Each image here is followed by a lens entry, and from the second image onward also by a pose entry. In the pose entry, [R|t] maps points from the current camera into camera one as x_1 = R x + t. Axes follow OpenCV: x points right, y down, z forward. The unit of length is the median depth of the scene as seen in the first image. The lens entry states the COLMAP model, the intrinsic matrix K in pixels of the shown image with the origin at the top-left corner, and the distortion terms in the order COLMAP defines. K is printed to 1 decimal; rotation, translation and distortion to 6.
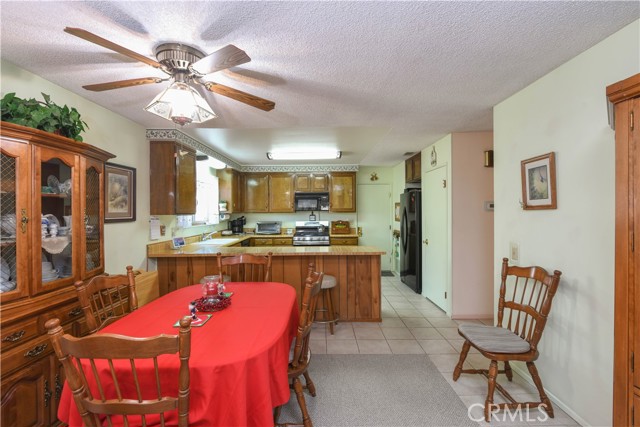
lens RADIAL K [[292.8, 0, 320.9], [0, 292.8, 210.6], [0, 0, 1]] dist [-0.003398, -0.005939]
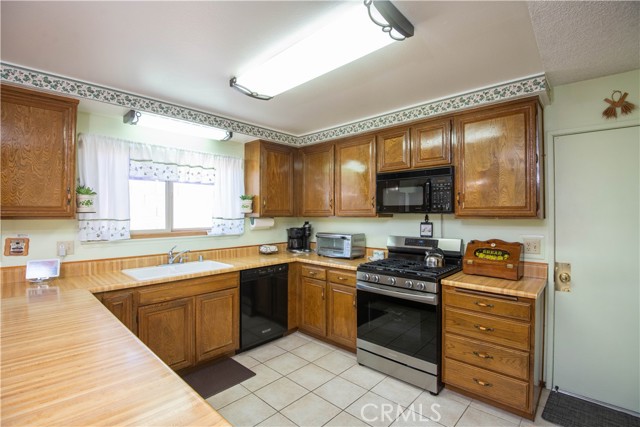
lens RADIAL K [[294.3, 0, 320.2], [0, 294.3, 210.9], [0, 0, 1]] dist [-0.012174, -0.007836]
pose [[0.732540, -0.001421, -0.680723, 0.268761], [-0.003135, 0.999980, -0.005461, -0.000386], [0.680717, 0.006134, 0.732521, 0.966869]]
